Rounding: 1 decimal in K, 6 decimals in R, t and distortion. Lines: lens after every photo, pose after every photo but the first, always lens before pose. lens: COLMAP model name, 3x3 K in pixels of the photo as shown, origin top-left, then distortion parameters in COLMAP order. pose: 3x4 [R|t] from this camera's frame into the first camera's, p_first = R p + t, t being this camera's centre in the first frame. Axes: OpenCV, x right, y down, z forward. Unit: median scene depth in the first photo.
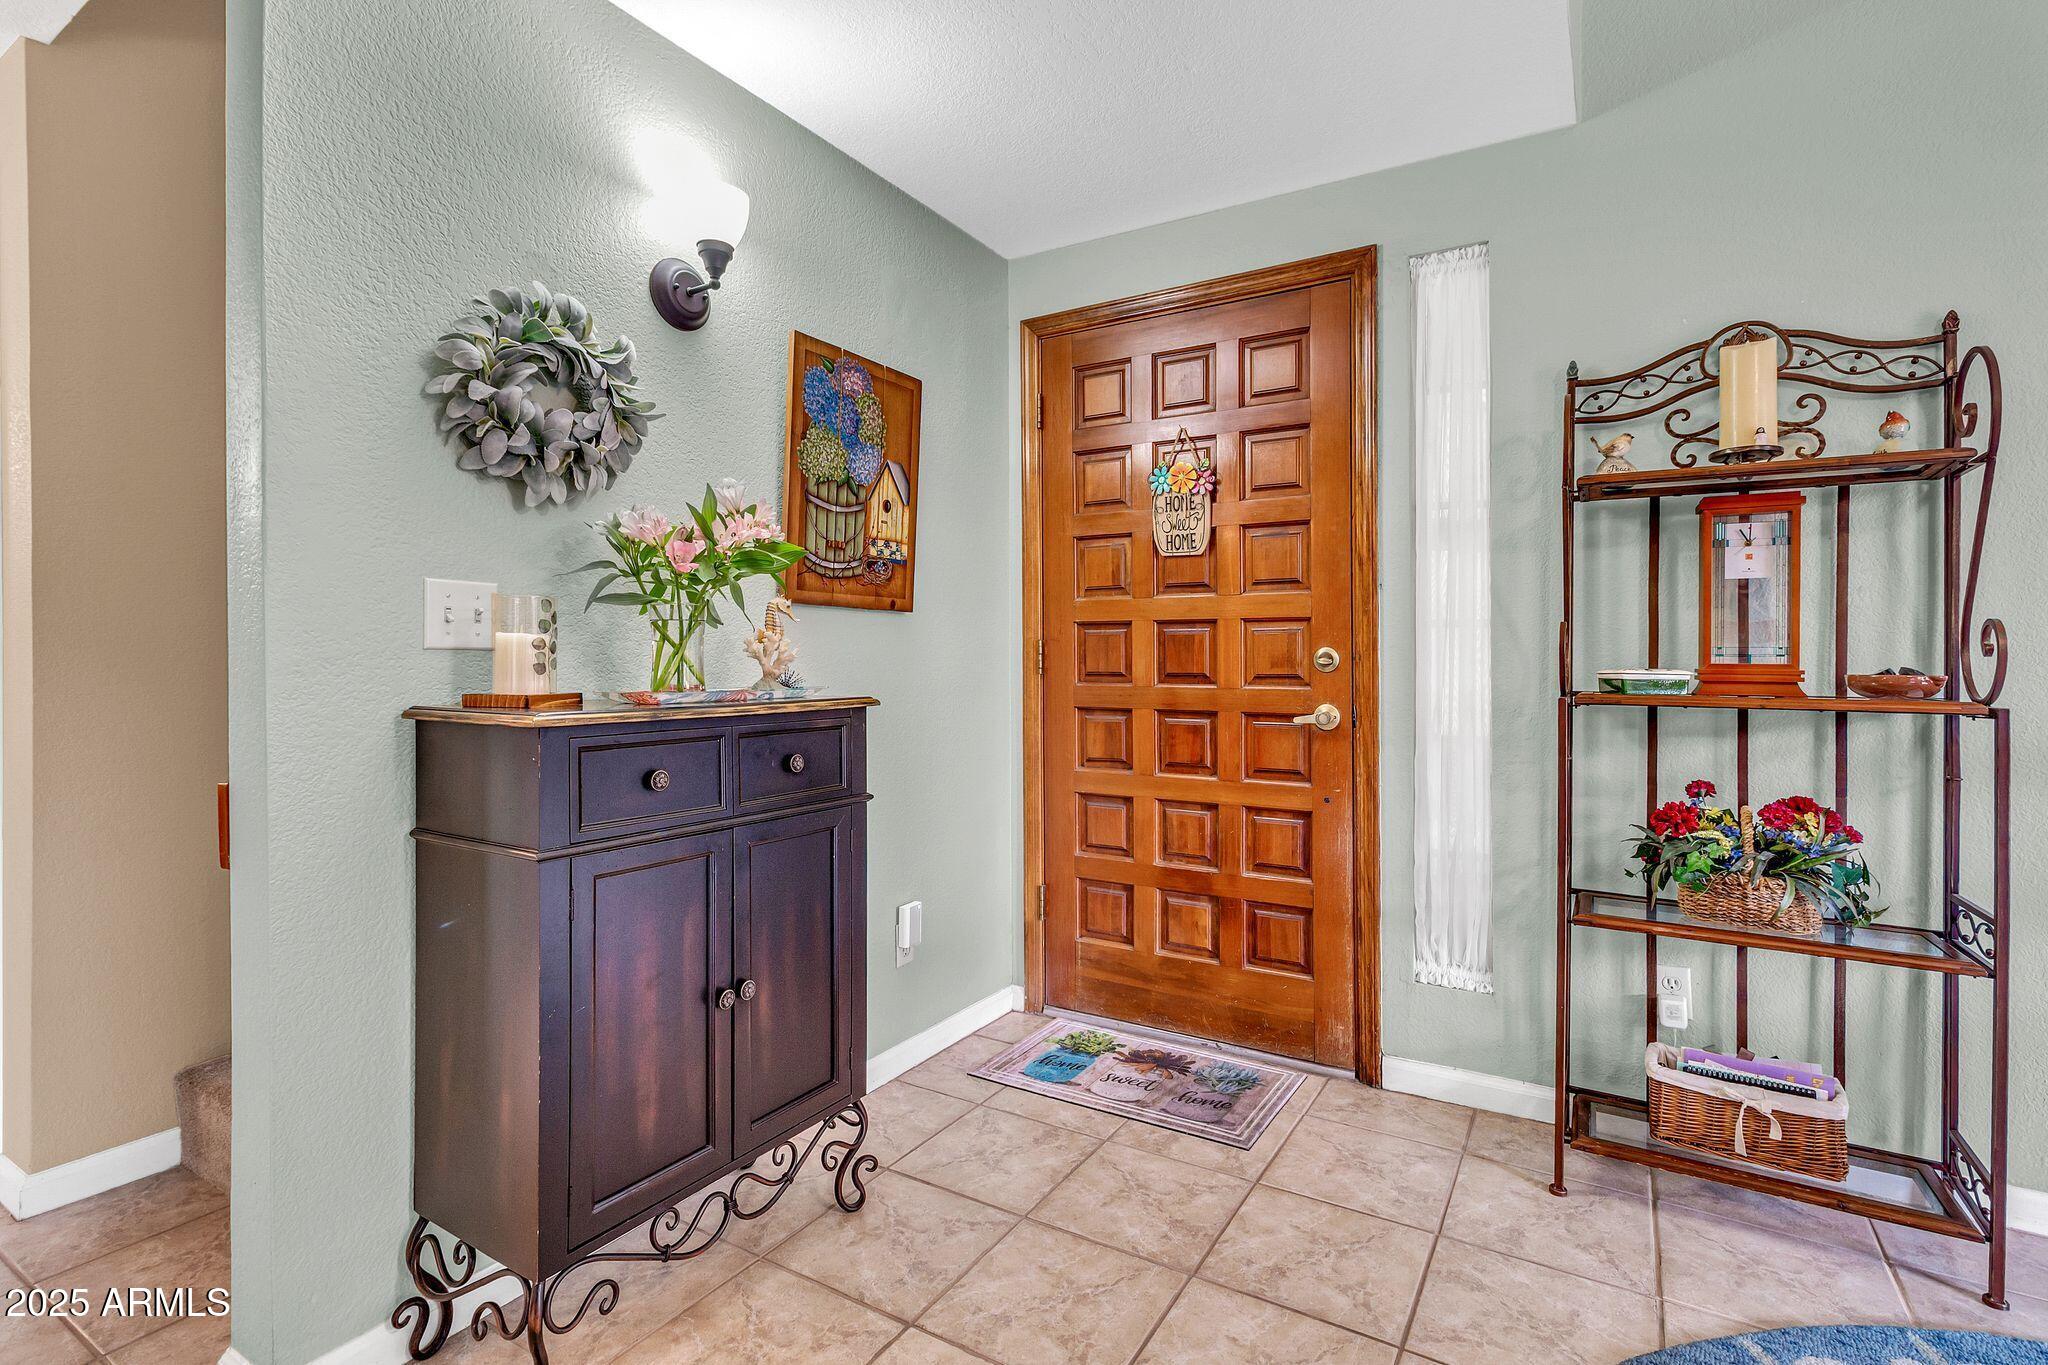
lens RADIAL K [[957.4, 0, 1045.2], [0, 957.4, 668.5], [0, 0, 1]] dist [0.003634, -0.000639]
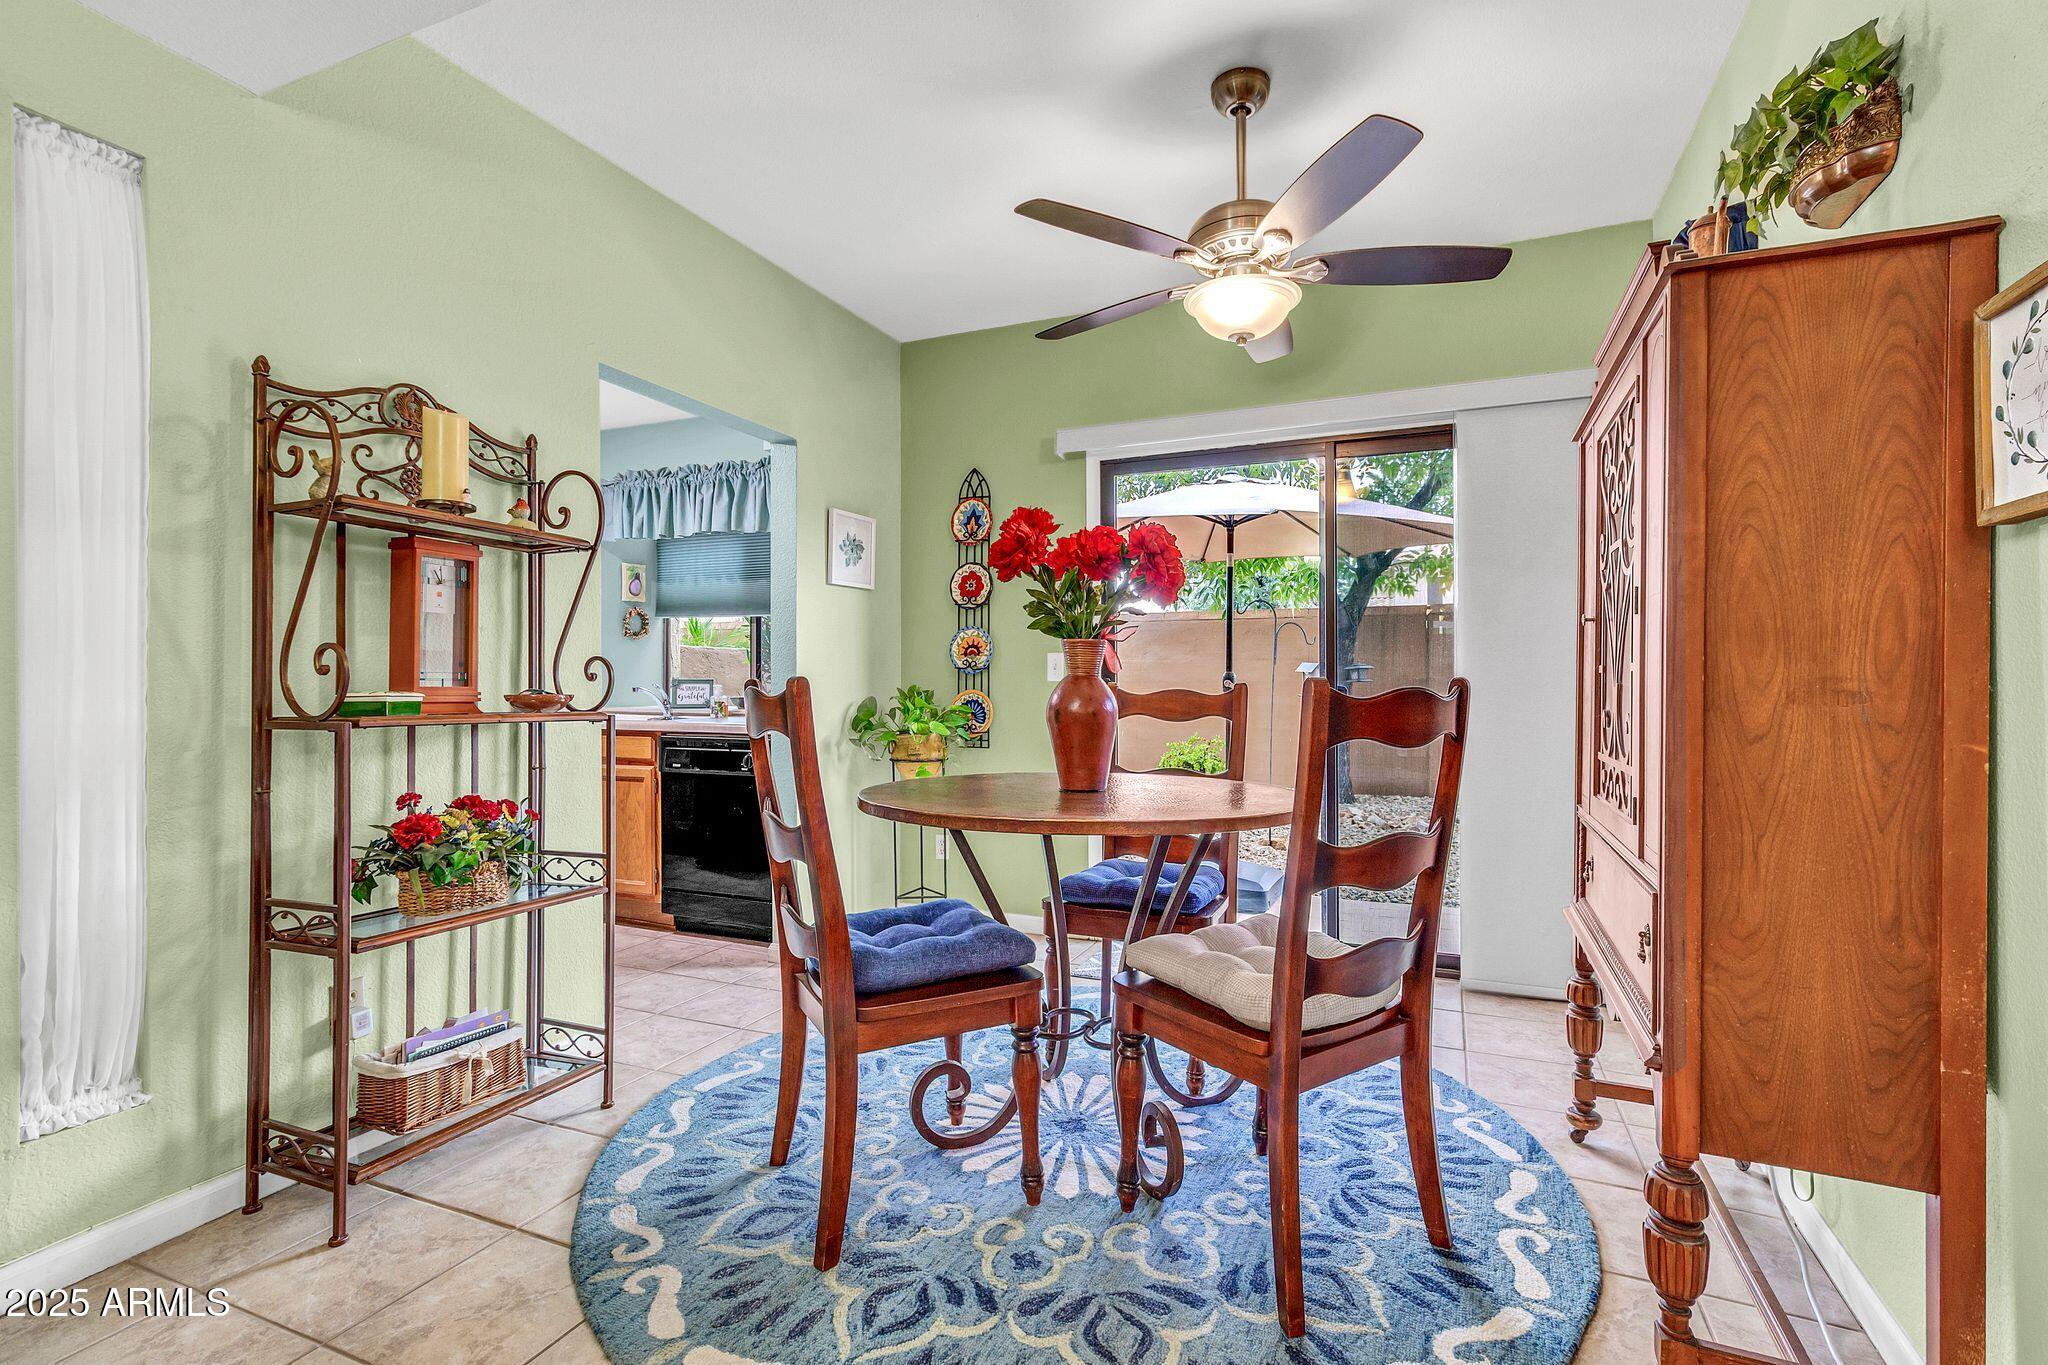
lens RADIAL K [[940.7, 0, 1032.2], [0, 940.7, 684.5], [0, 0, 1]] dist [0.002457, -0.000057]
pose [[-0.128994, -0.003220, 0.991640, -0.478628], [0.005226, 0.999979, 0.003927, -0.008355], [-0.991632, 0.005689, -0.128975, 0.429823]]
